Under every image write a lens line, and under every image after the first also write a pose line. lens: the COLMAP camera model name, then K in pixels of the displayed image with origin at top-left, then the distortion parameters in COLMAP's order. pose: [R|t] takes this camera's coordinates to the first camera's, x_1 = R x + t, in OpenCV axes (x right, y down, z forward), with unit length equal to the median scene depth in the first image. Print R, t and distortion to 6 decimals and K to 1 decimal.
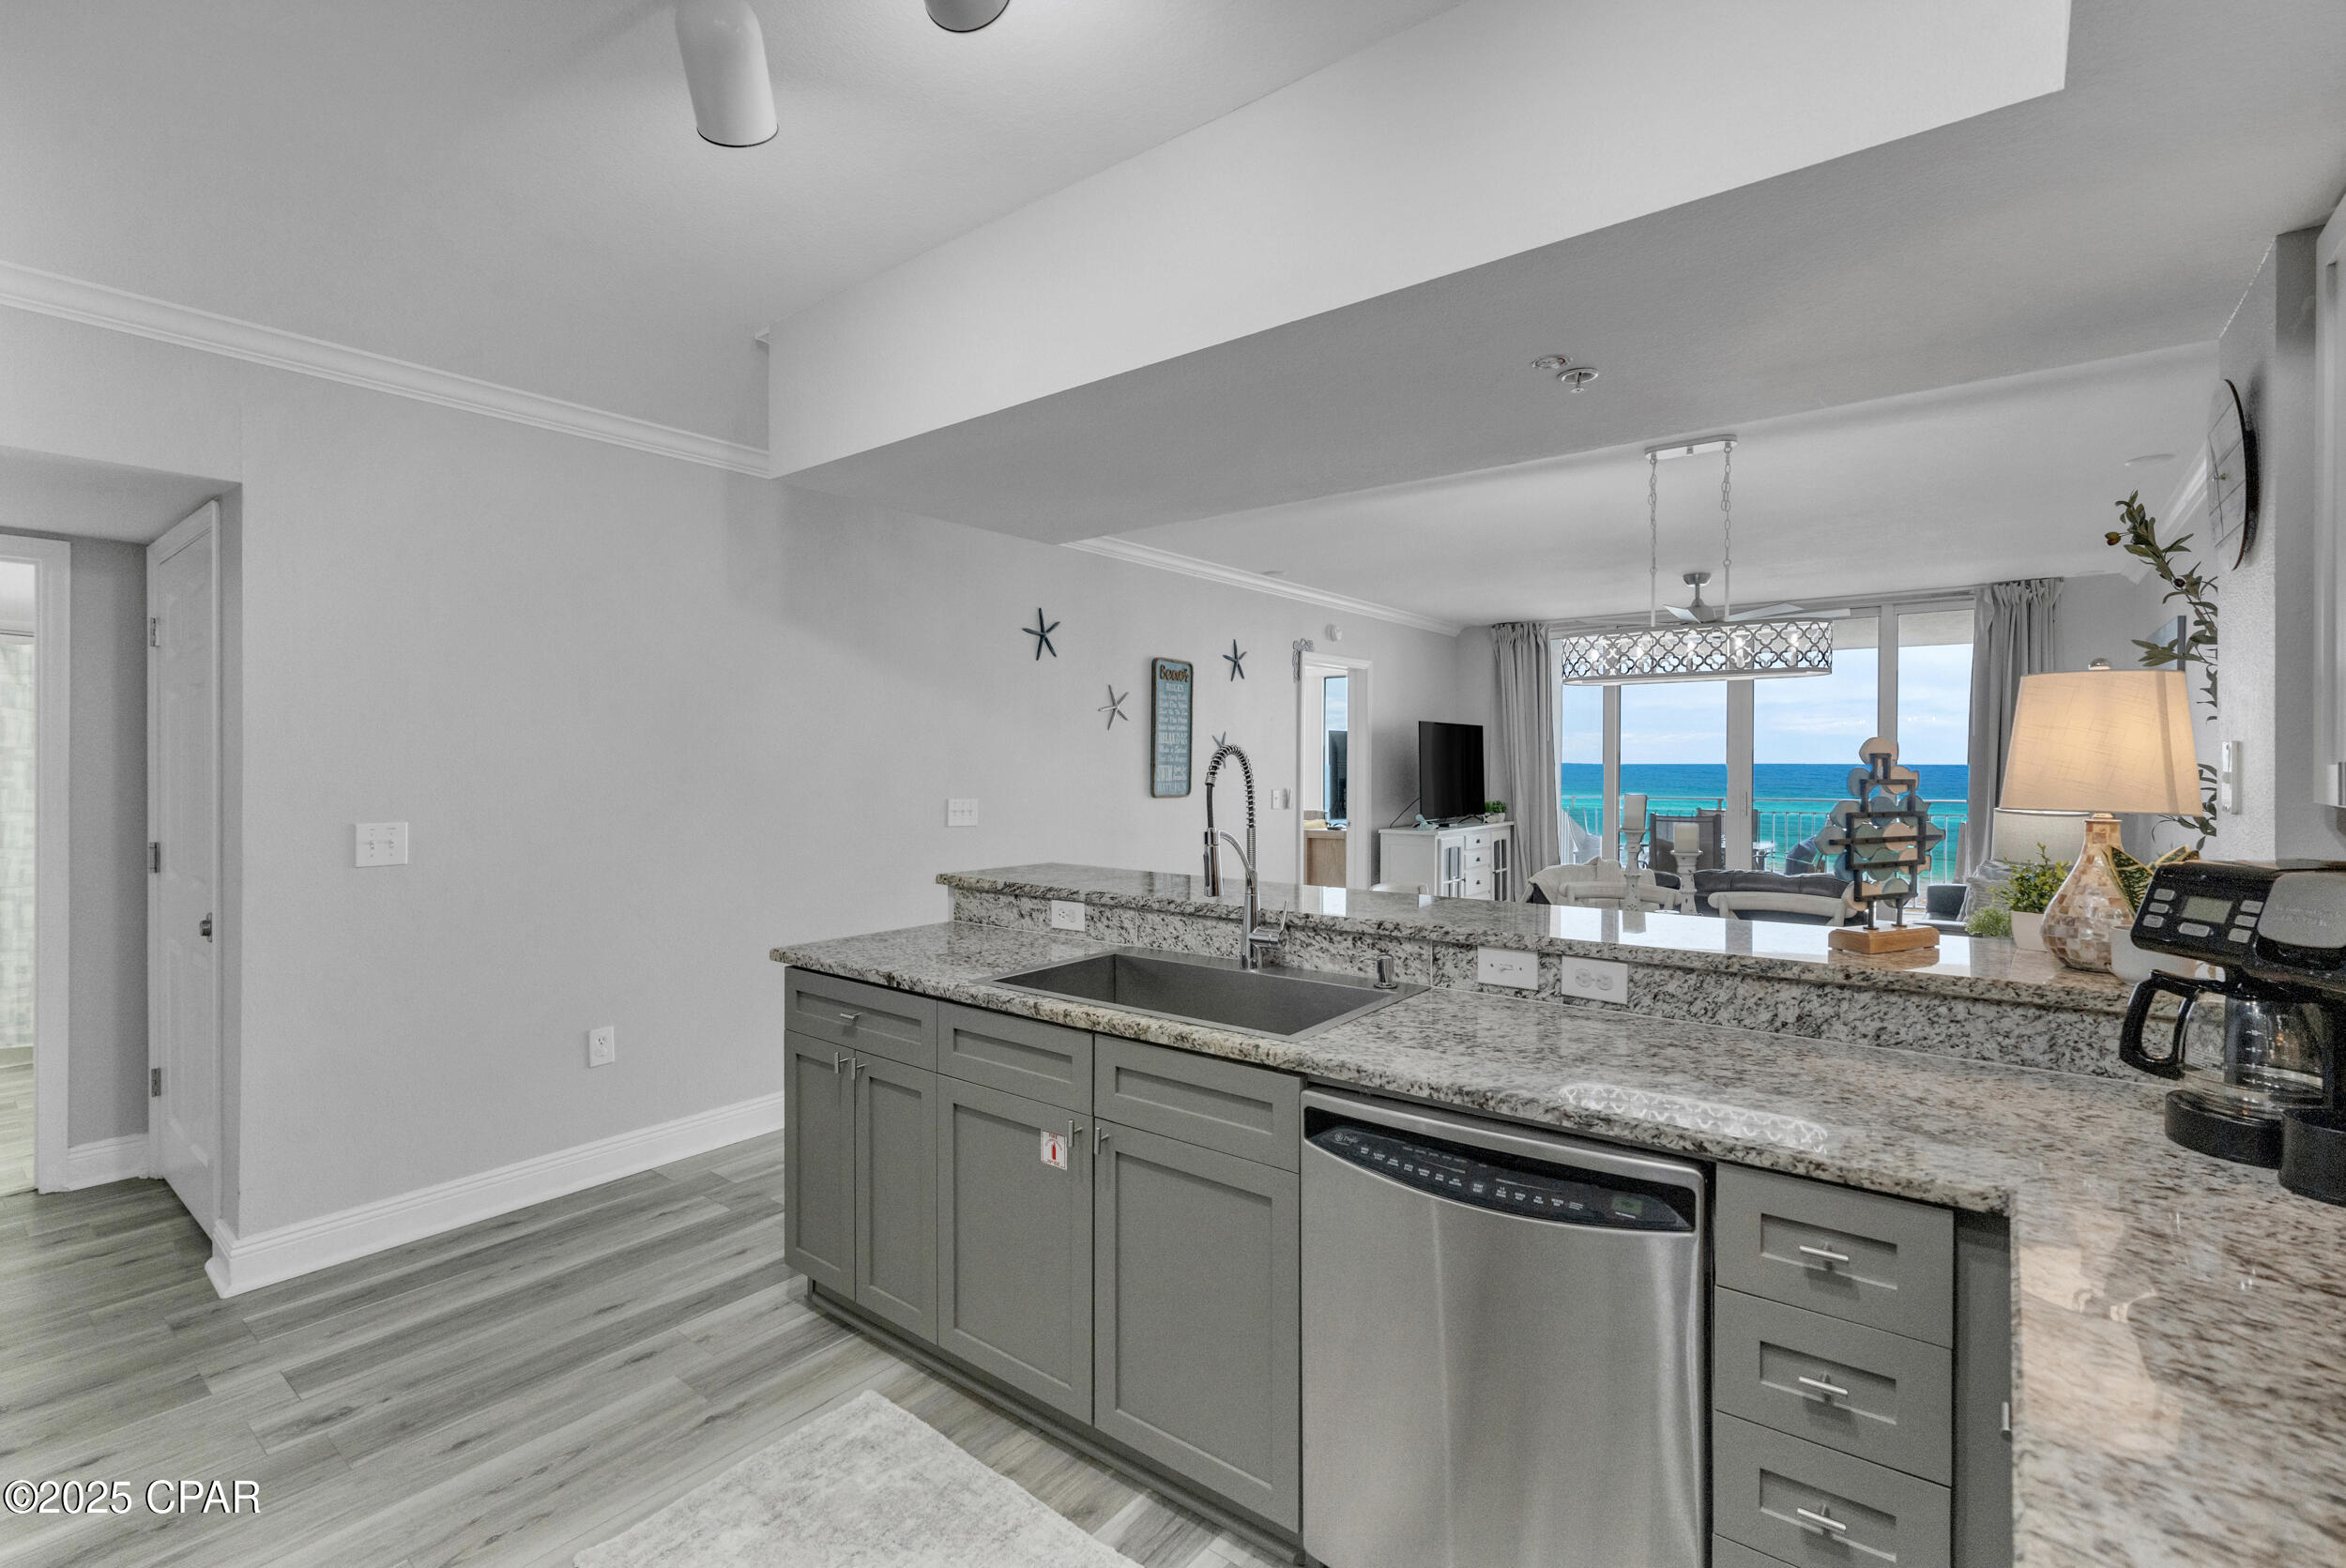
lens RADIAL K [[1054.8, 0, 1181.5], [0, 1054.8, 771.3], [0, 0, 1]] dist [-0.012443, 0.000989]
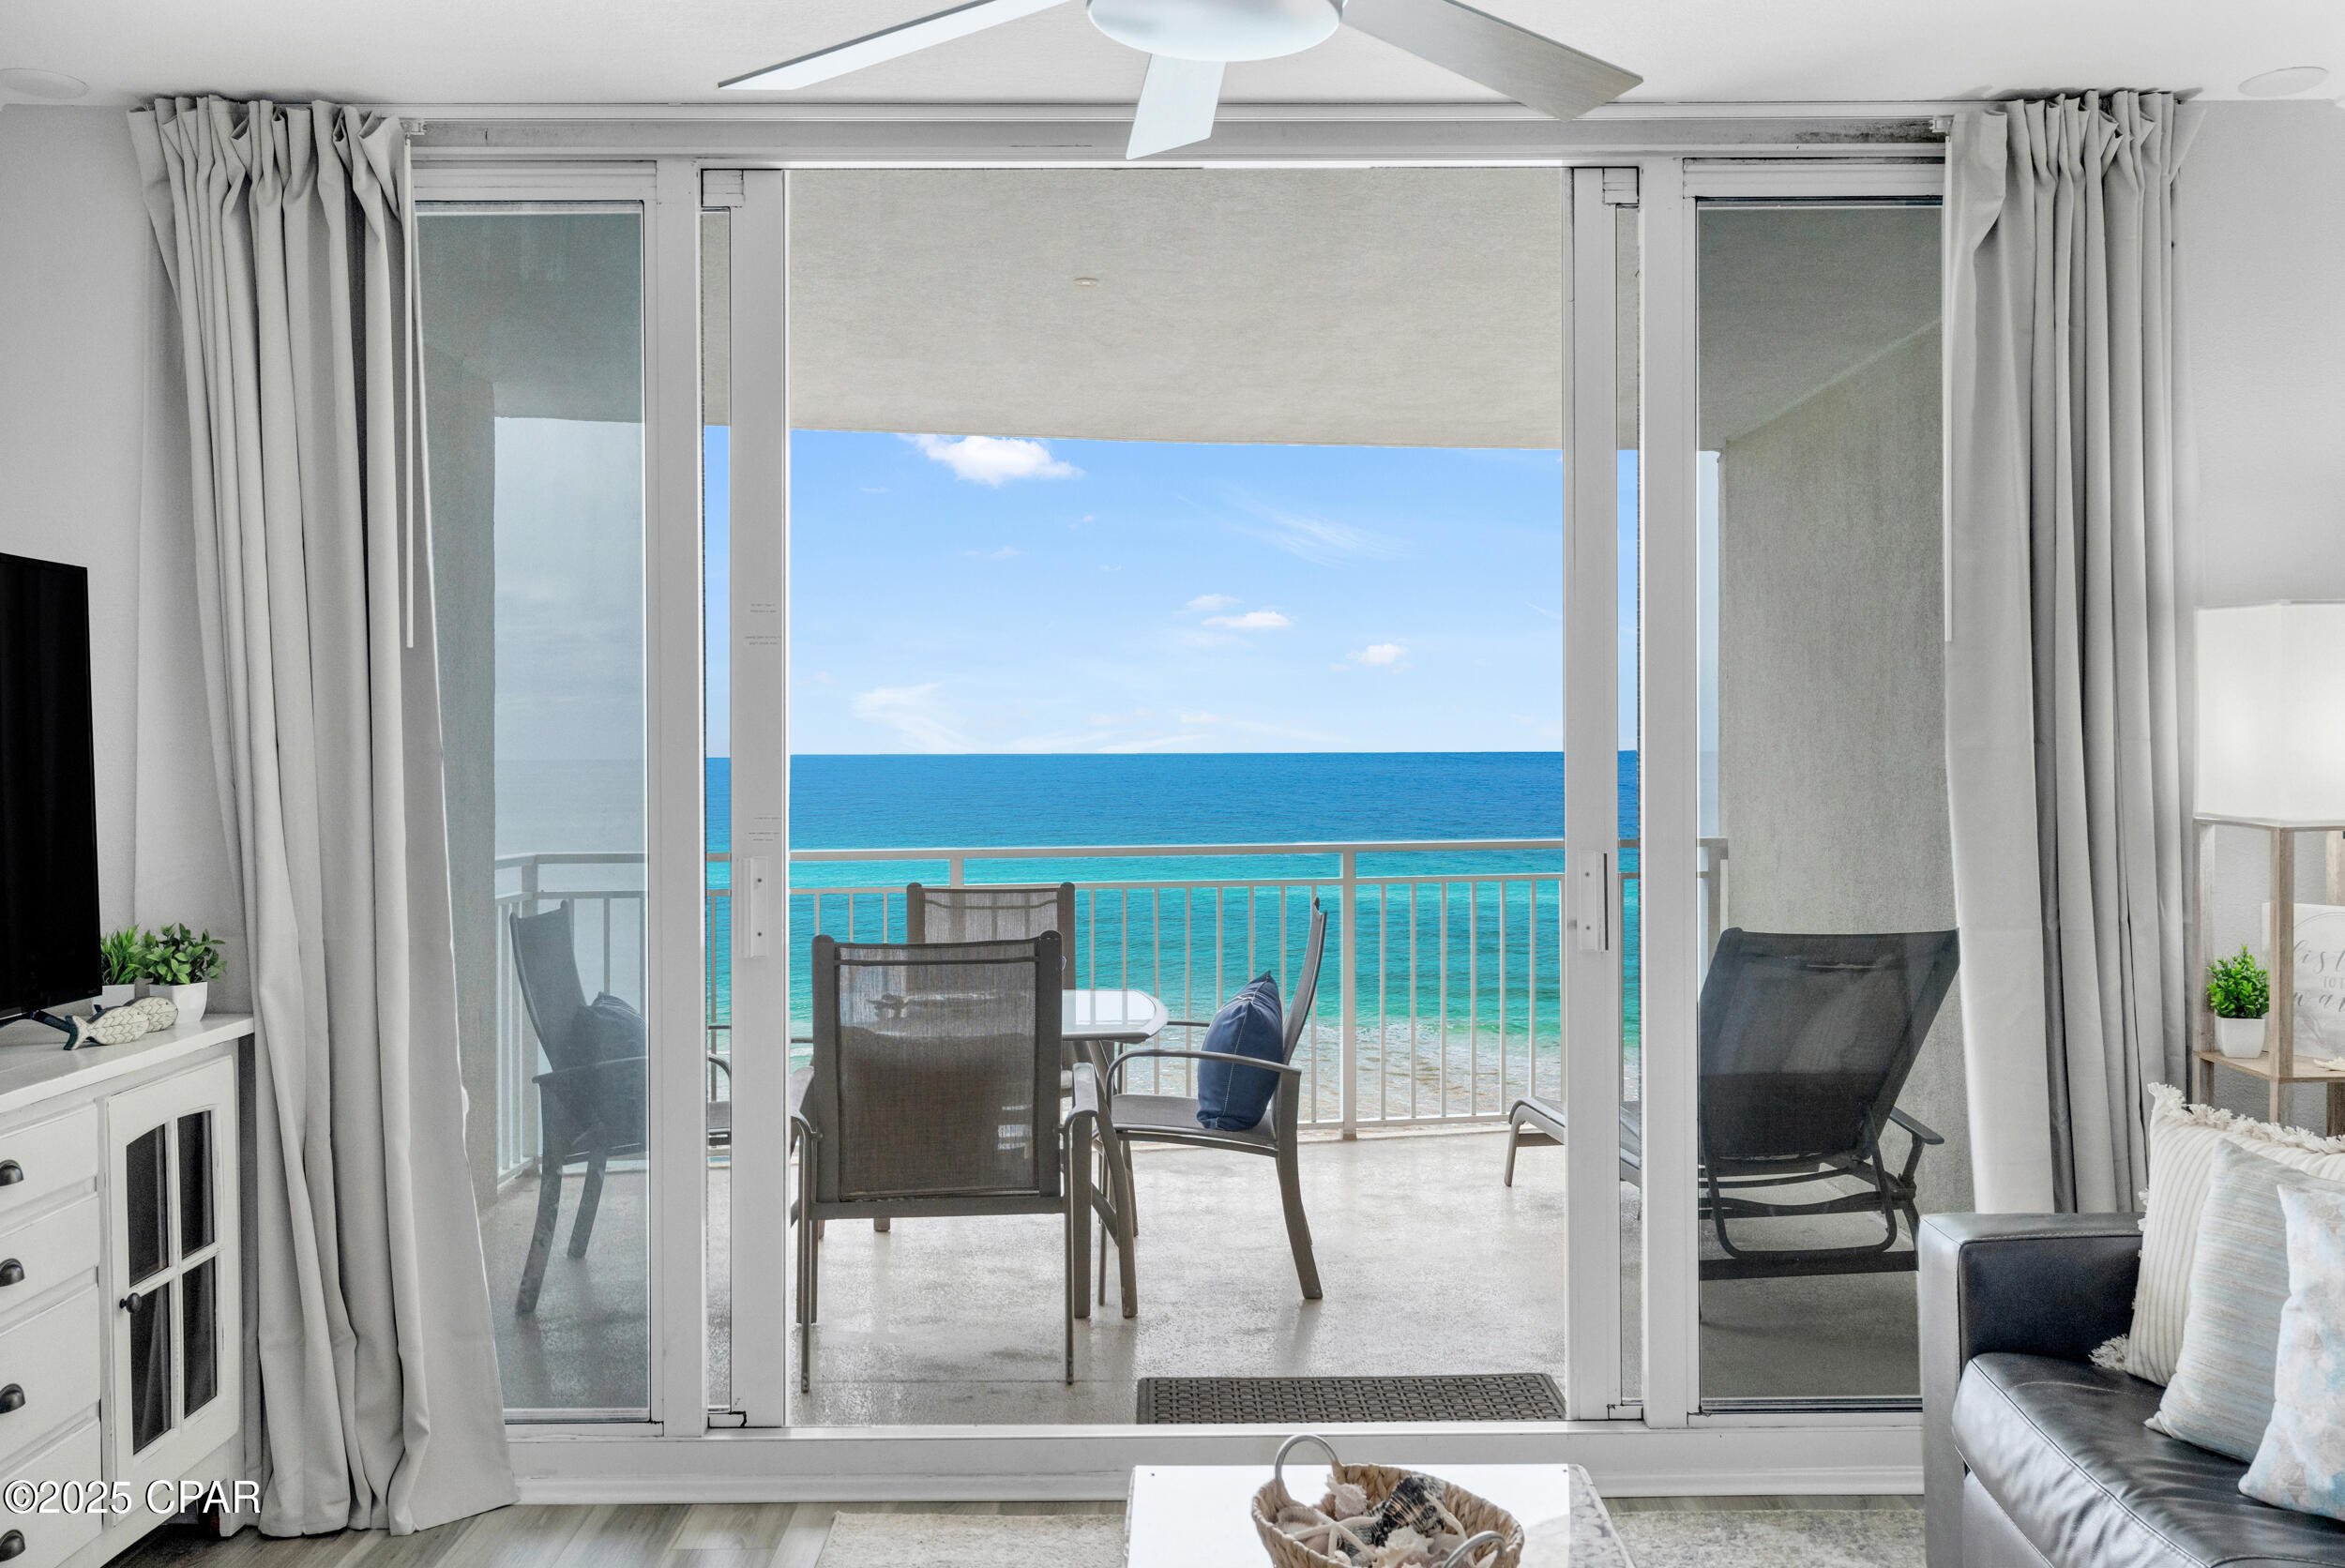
lens RADIAL K [[2072.1, 0, 1182.9], [0, 2072.1, 786.5], [0, 0, 1]] dist [0.005117, 0.000003]
pose [[0.793587, -0.015283, 0.608265, 0.758209], [0.008878, 0.999869, 0.013539, -0.013928], [-0.608392, -0.005344, 0.793618, 1.991650]]
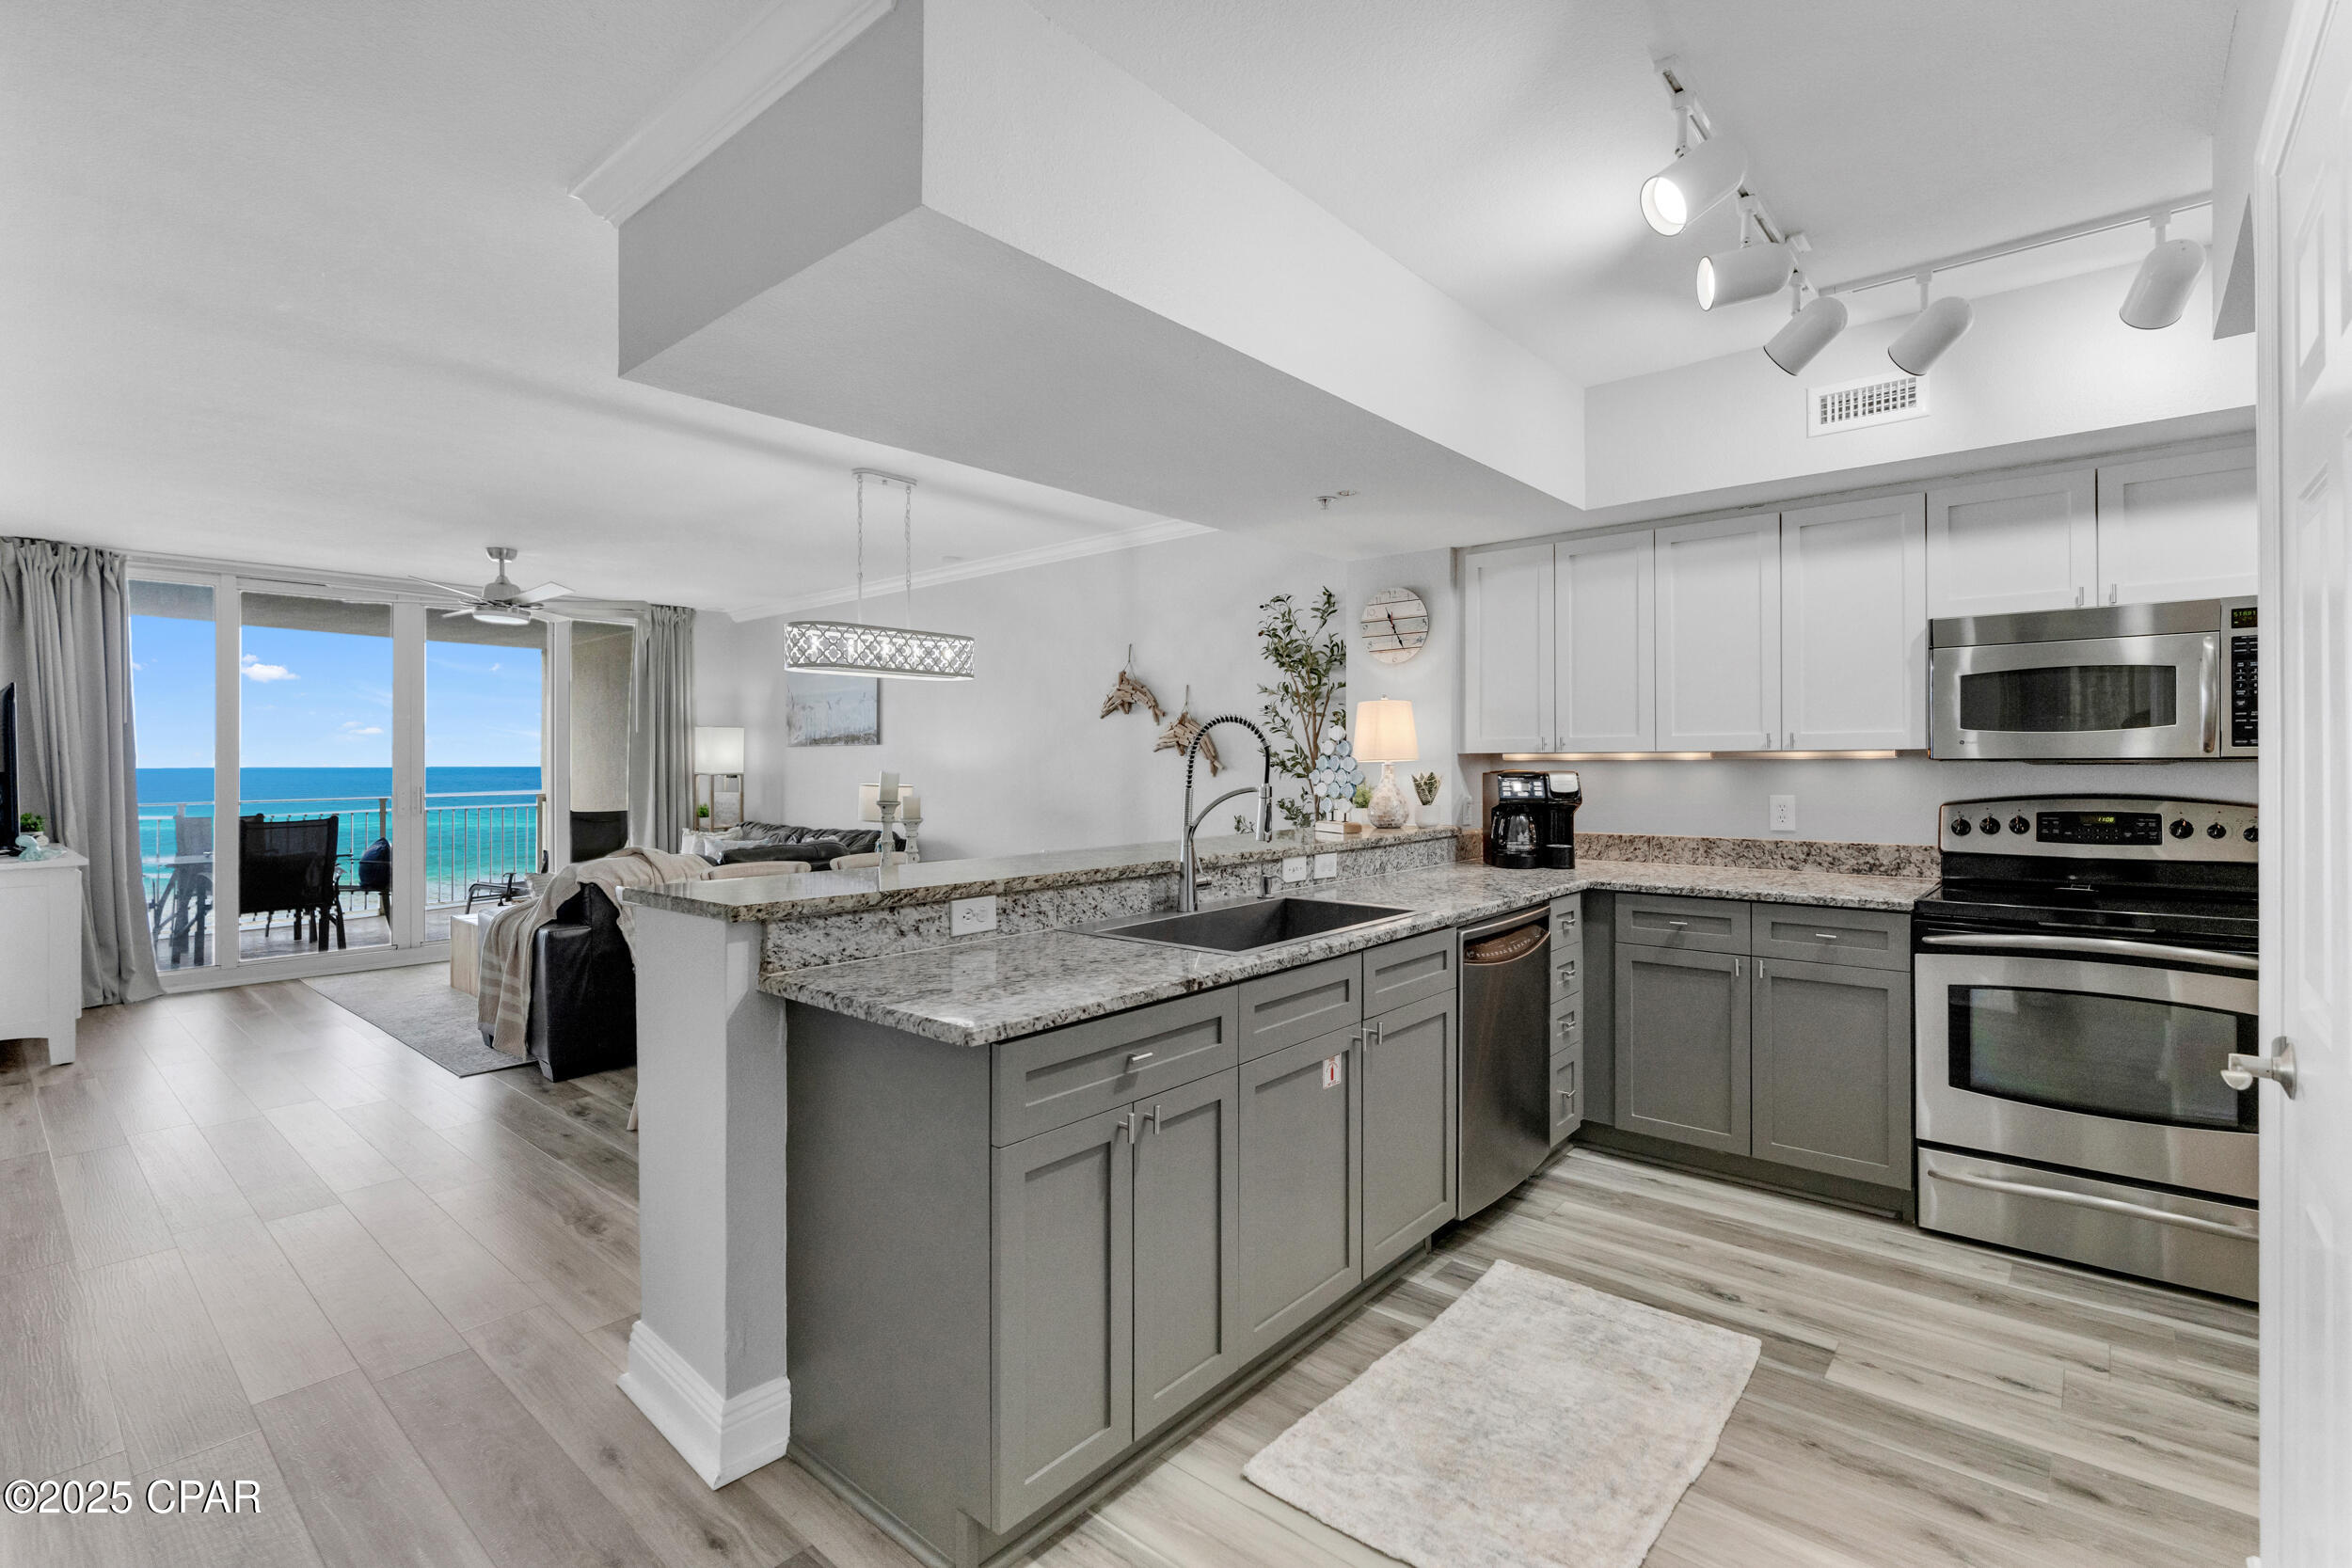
lens RADIAL K [[1057.4, 0, 1184.5], [0, 1057.4, 771.3], [0, 0, 1]] dist [-0.012443, 0.000989]
pose [[0.054102, -0.008957, 0.998495, -1.088422], [0.013968, 0.999869, 0.008213, 0.026536], [-0.998438, 0.013503, 0.054220, 0.955414]]
